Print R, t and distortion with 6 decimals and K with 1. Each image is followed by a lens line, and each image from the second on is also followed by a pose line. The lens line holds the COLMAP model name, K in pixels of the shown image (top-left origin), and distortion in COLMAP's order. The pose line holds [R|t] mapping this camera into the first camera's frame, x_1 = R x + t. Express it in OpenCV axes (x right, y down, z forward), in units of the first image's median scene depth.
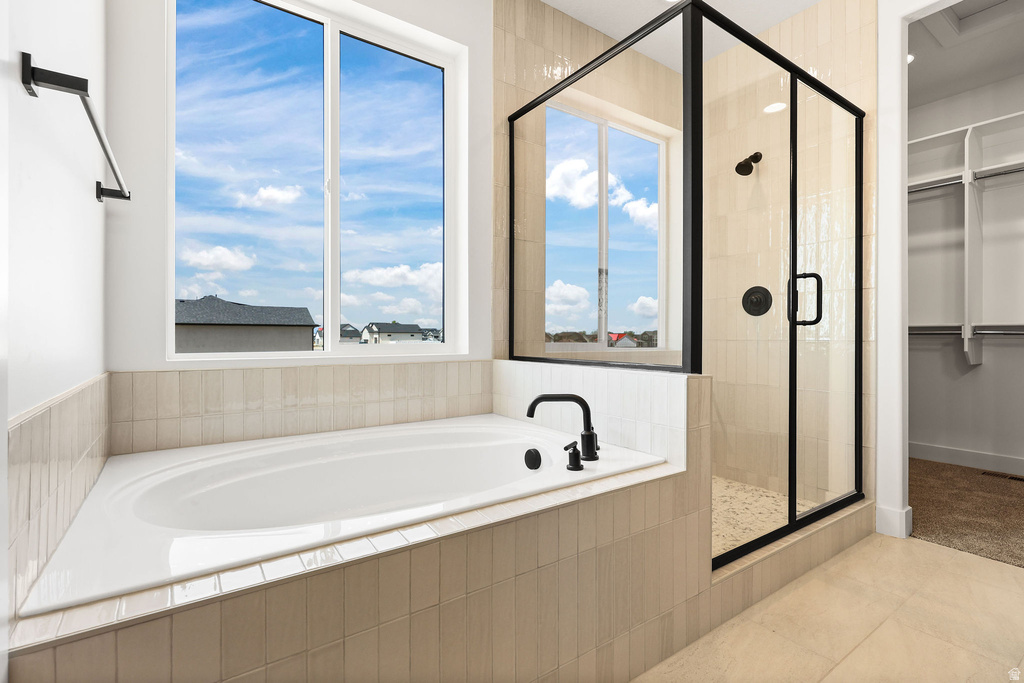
lens RADIAL K [[473.5, 0, 508.4], [0, 473.5, 338.3], [0, 0, 1]] dist [0.000133, -0.000190]
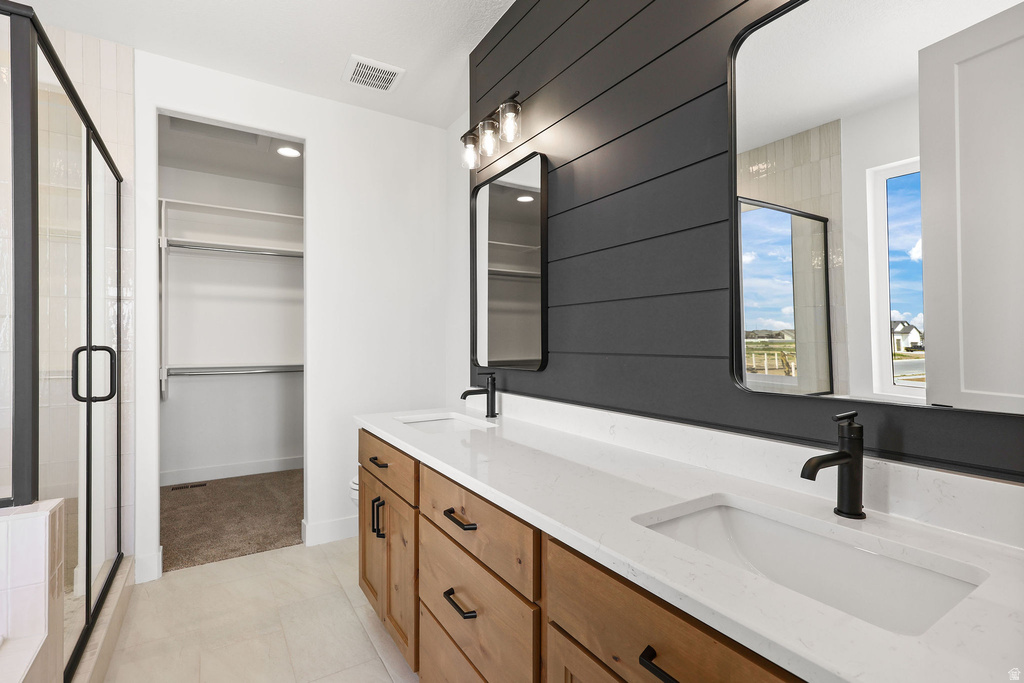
lens RADIAL K [[473.5, 0, 507.5], [0, 473.5, 340.1], [0, 0, 1]] dist [0.000133, -0.000190]
pose [[0.045172, 0.000306, 0.998979, -0.241560], [0.008901, 0.999960, -0.000709, -0.127747], [-0.998940, 0.008924, 0.045167, 0.137437]]
